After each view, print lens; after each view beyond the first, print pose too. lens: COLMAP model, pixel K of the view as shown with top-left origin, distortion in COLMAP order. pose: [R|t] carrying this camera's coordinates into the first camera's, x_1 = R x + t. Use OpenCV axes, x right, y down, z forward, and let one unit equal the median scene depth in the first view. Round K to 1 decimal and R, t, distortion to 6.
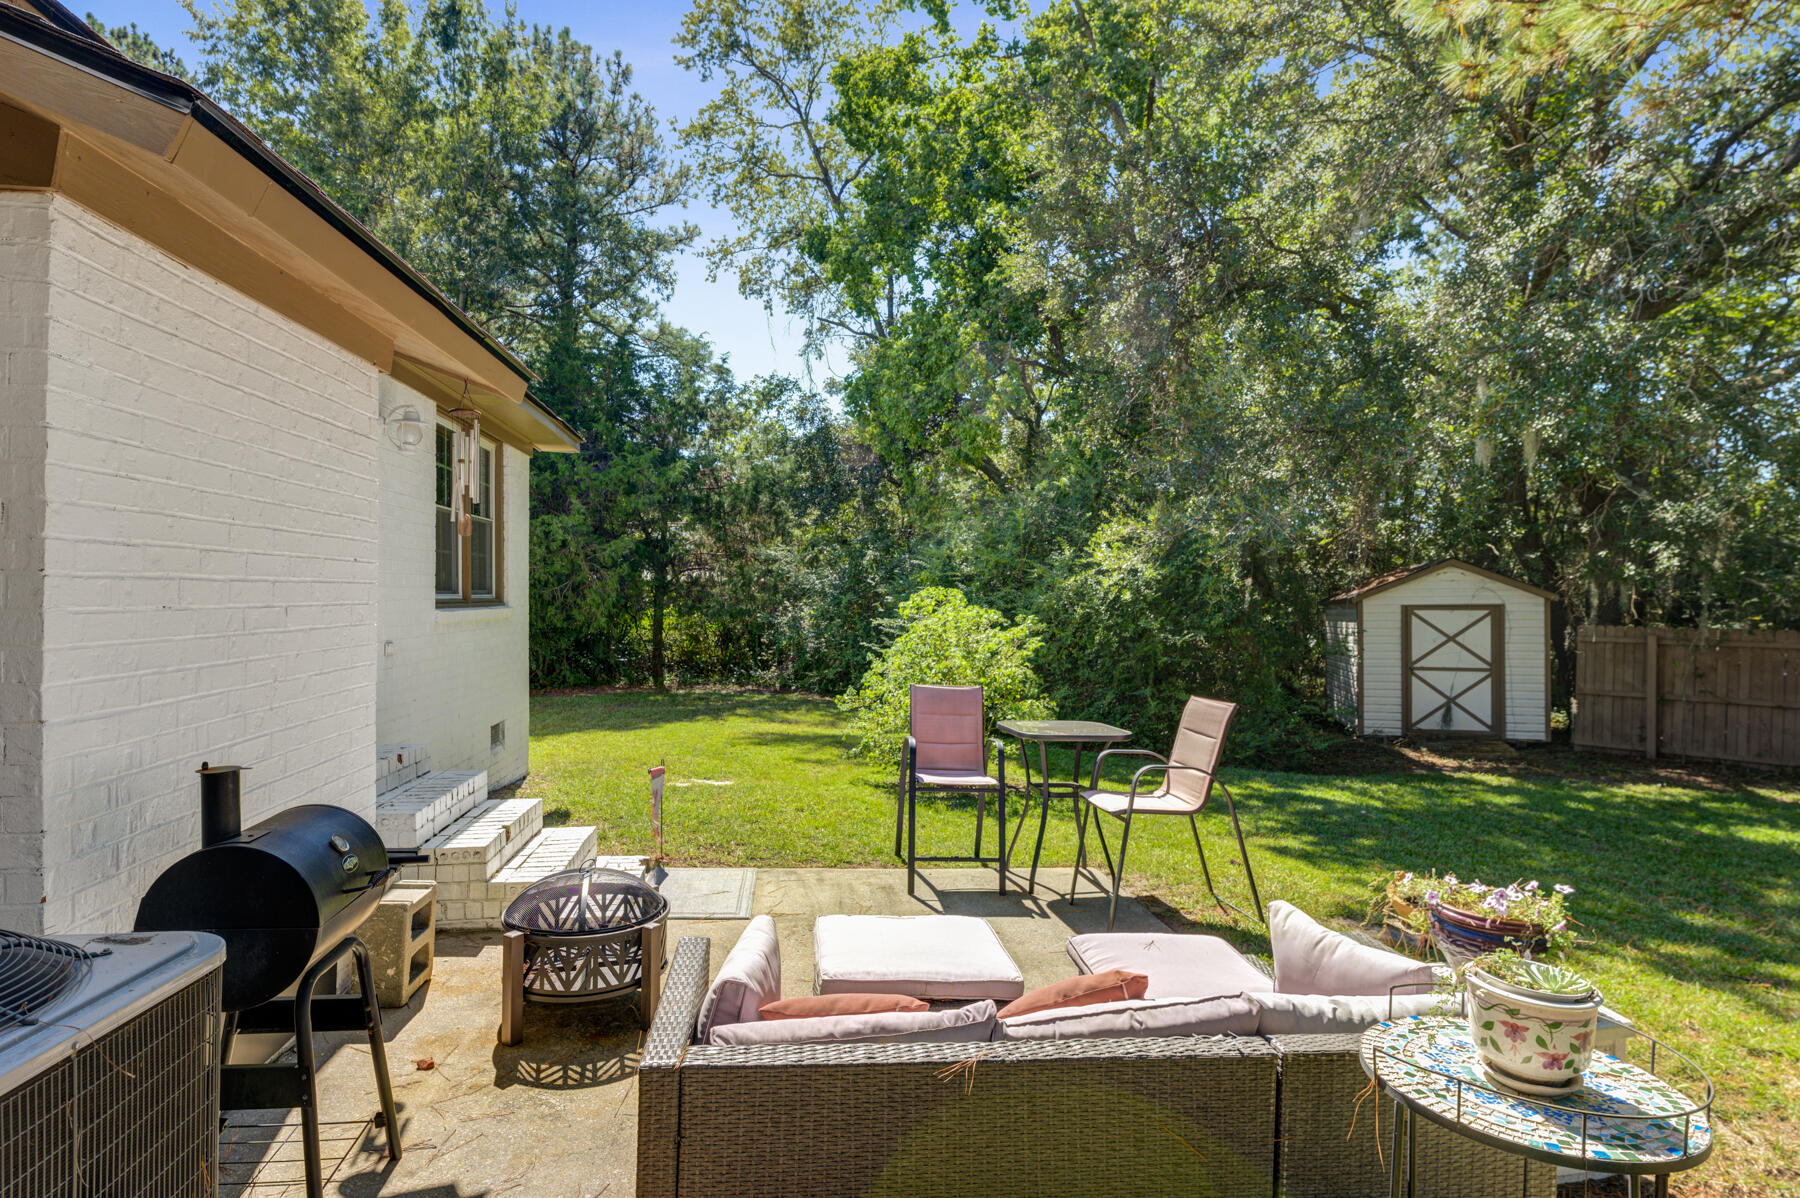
lens RADIAL K [[930.3, 0, 900.0], [0, 930.3, 599.0], [0, 0, 1]] dist [-0.002612, 0.001000]
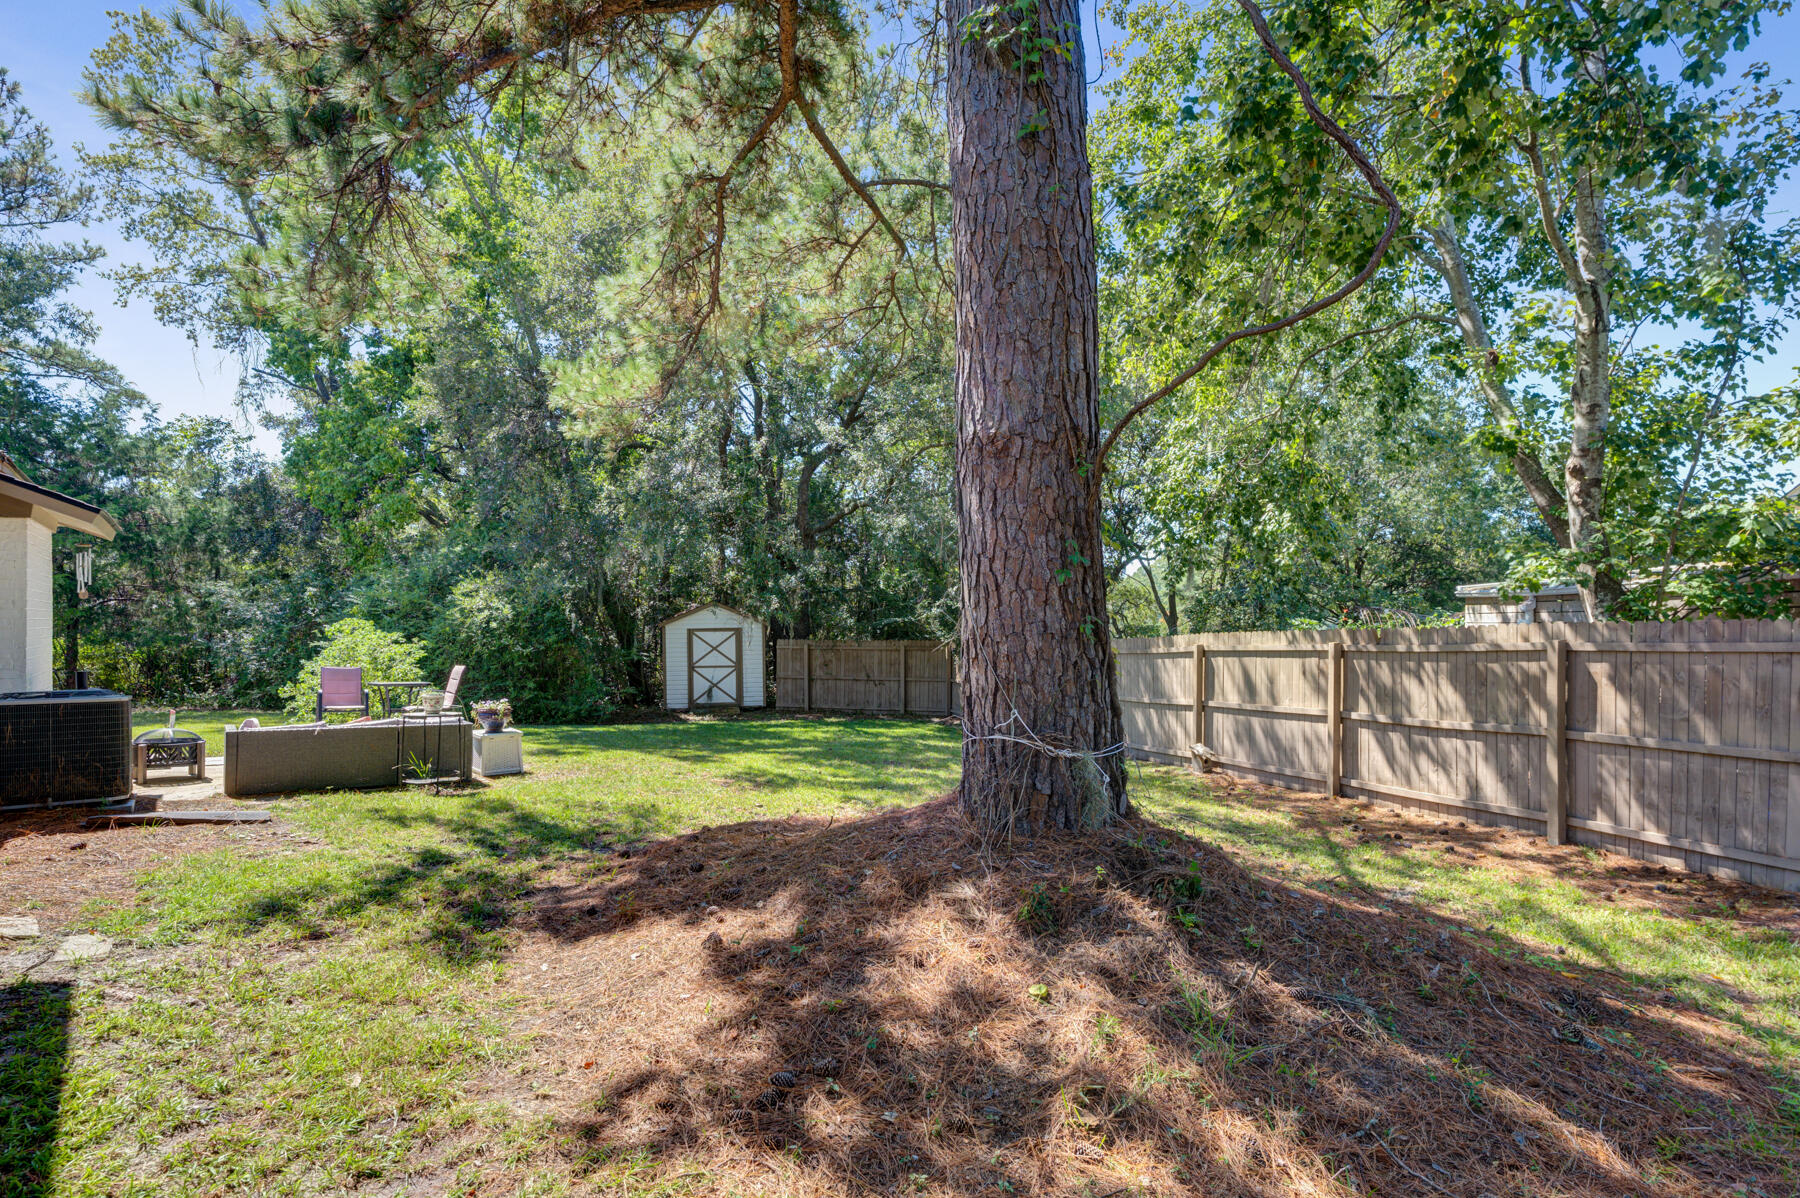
lens RADIAL K [[959.0, 0, 901.8], [0, 959.0, 638.9], [0, 0, 1]] dist [0.000663, 0.000631]
pose [[0.873035, -0.011394, 0.487524, 0.028734], [0.005126, 0.999886, 0.014188, 0.001627], [-0.487631, -0.009888, 0.872994, -0.436772]]
